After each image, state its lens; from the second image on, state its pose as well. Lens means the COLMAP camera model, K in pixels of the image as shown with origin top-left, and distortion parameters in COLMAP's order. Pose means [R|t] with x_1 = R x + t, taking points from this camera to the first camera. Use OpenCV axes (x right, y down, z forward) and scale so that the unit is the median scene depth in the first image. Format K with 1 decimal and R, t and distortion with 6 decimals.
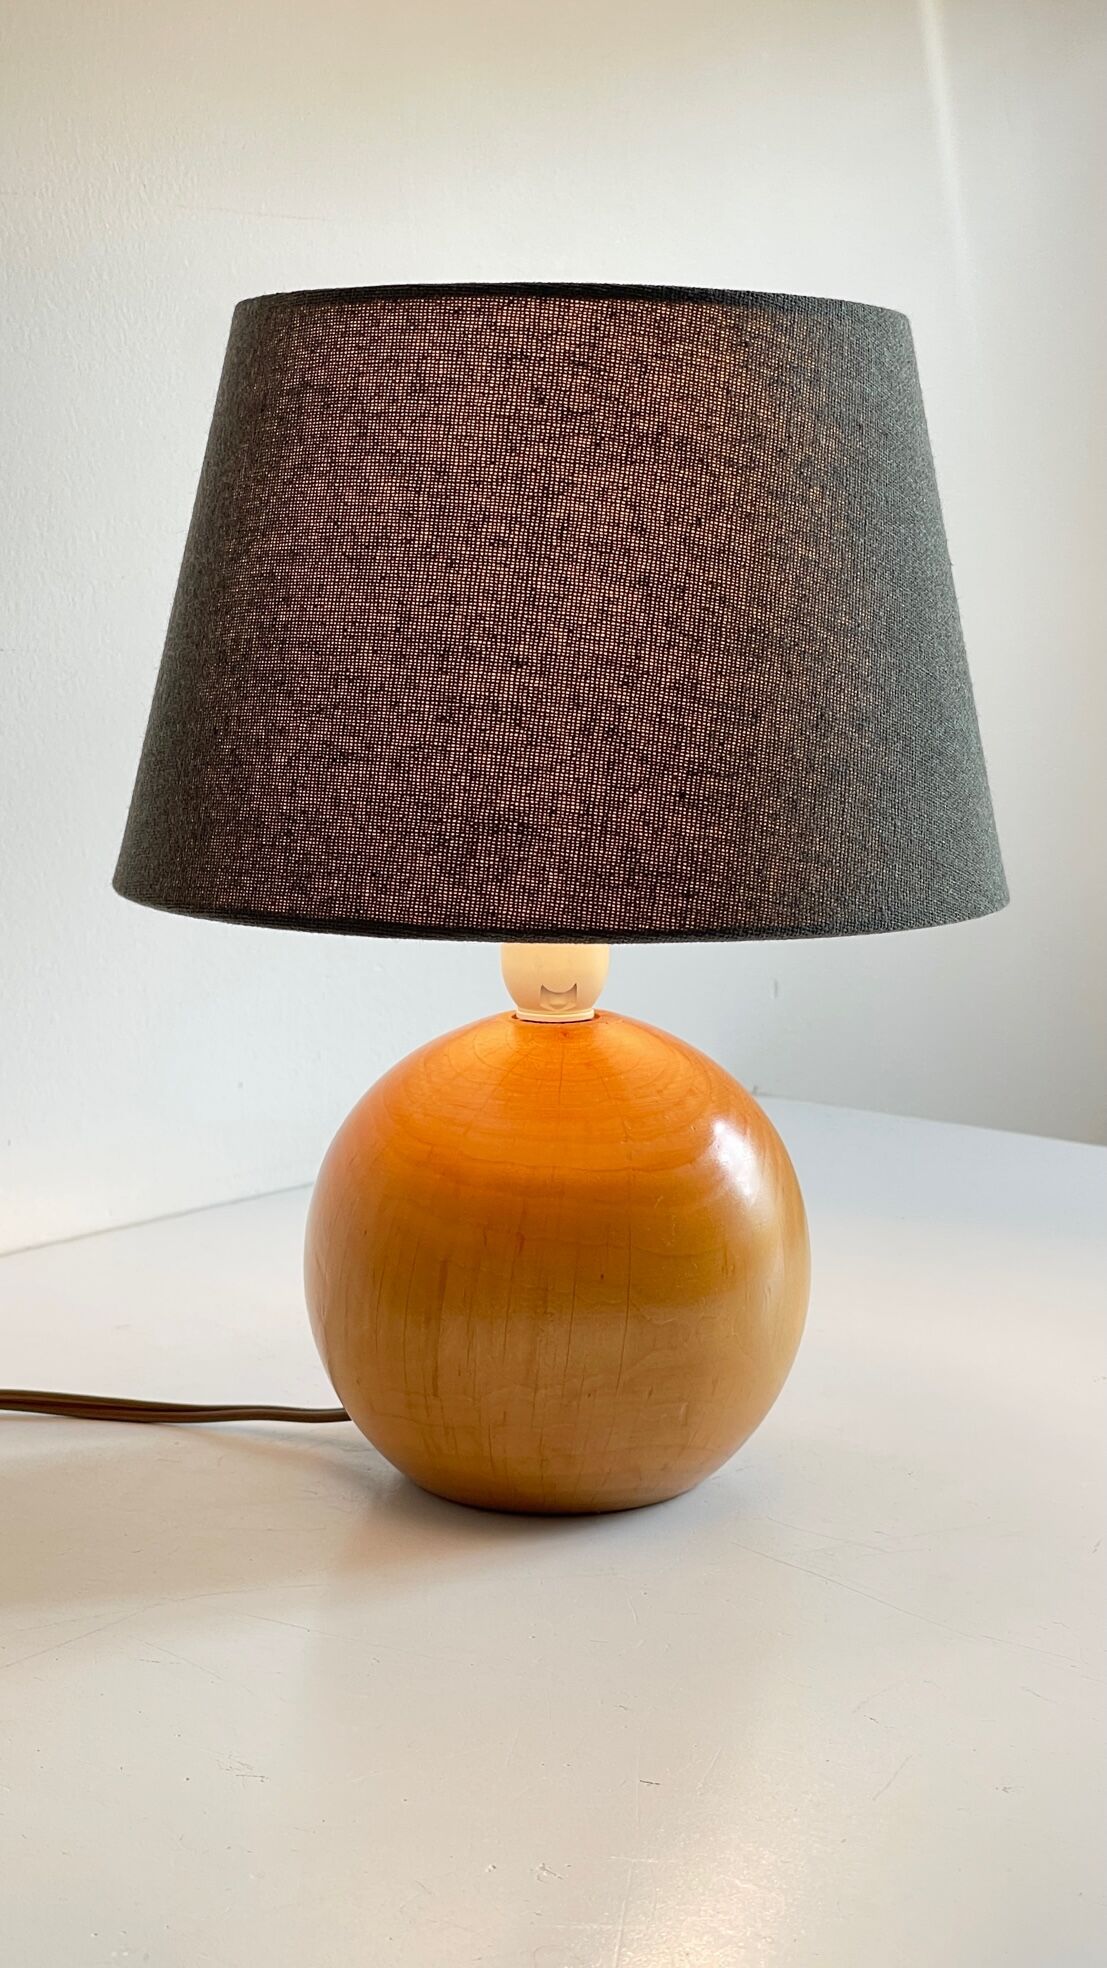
lens RADIAL K [[3045.1, 0, 477.8], [0, 3045.1, 995.3], [0, 0, 1]] dist [-0.008455, 0.621324]
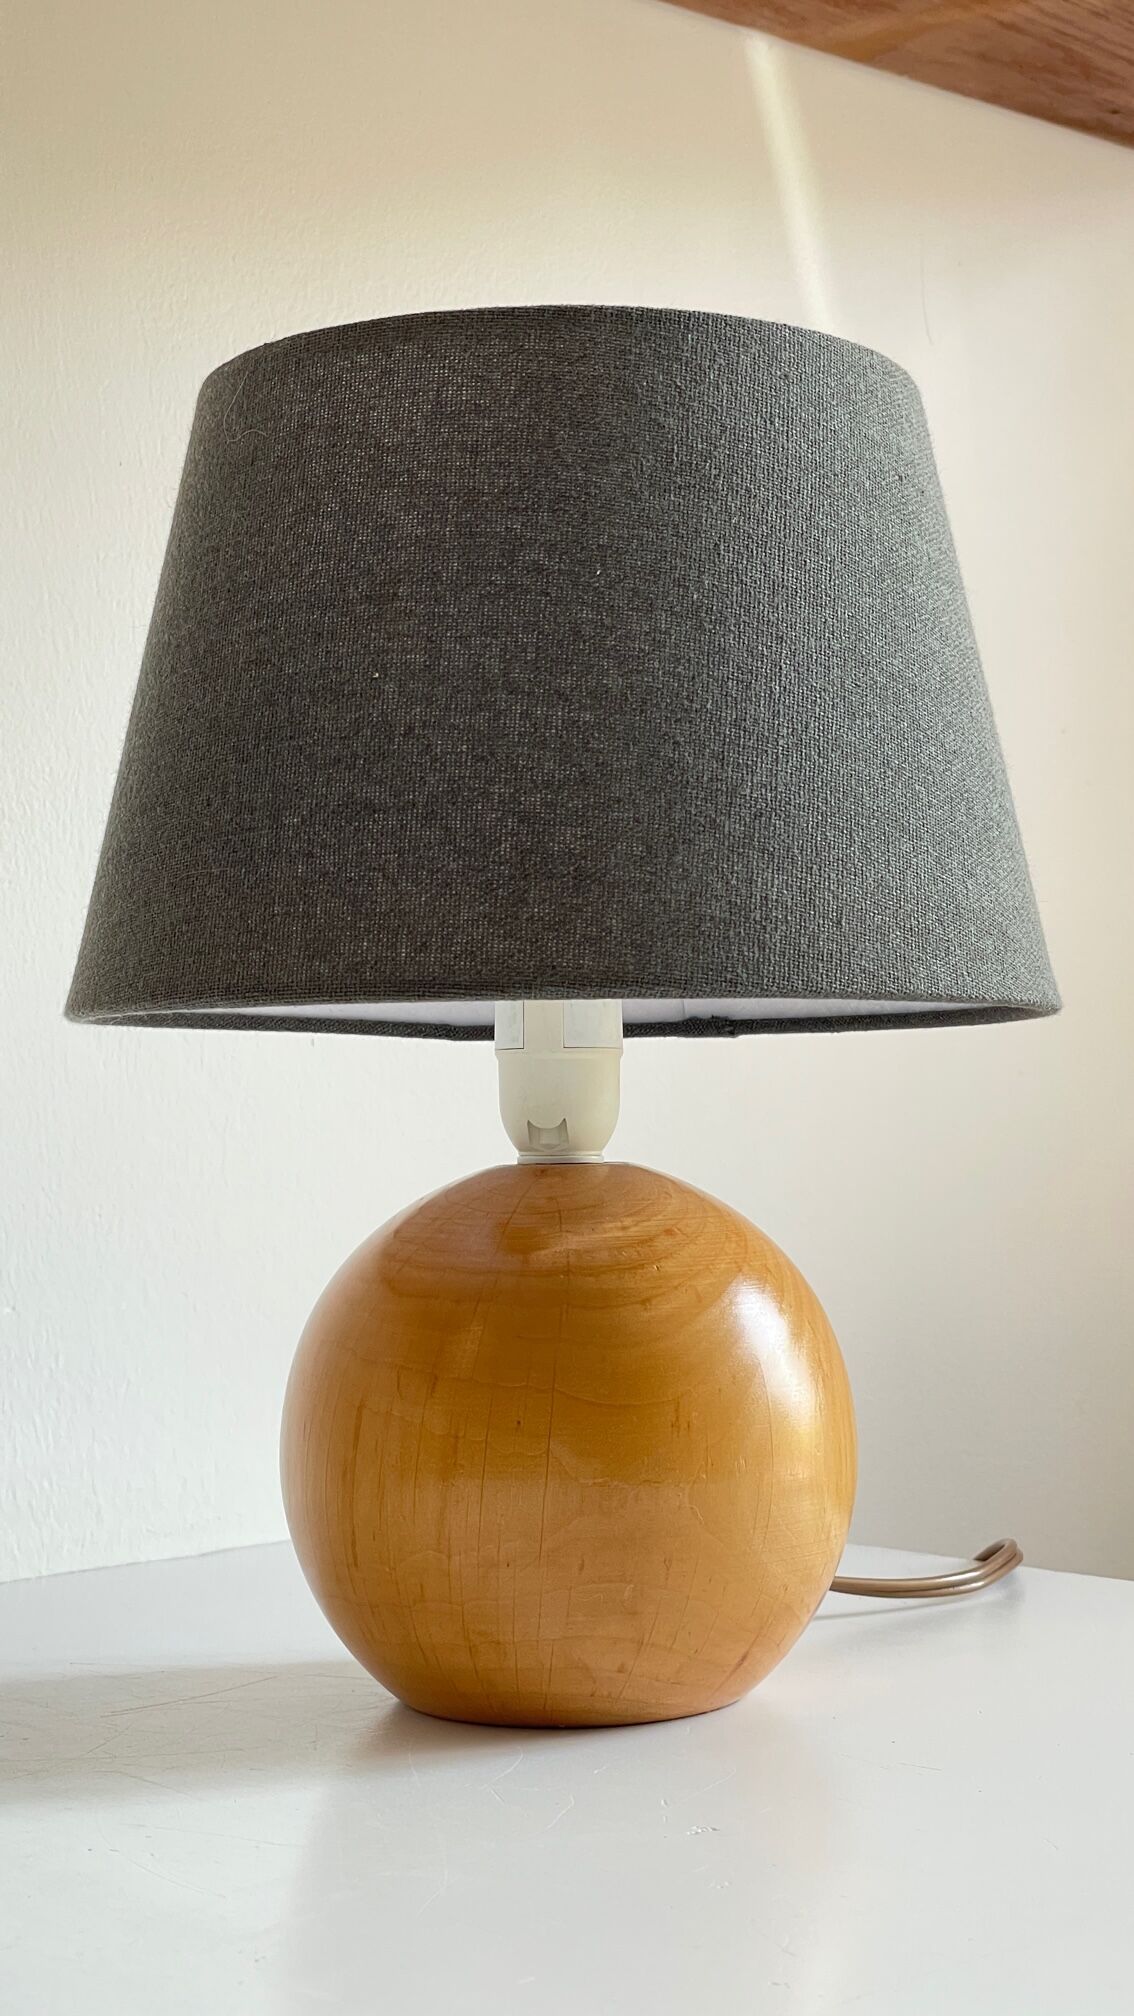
lens RADIAL K [[3065.0, 0, 520.1], [0, 3065.0, 995.1], [0, 0, 1]] dist [0.020971, 0.206051]
pose [[0.991924, -0.015148, 0.125927, -0.114578], [0.038411, 0.982096, -0.184422, 0.143282], [-0.120878, 0.187770, 0.974747, 0.130991]]
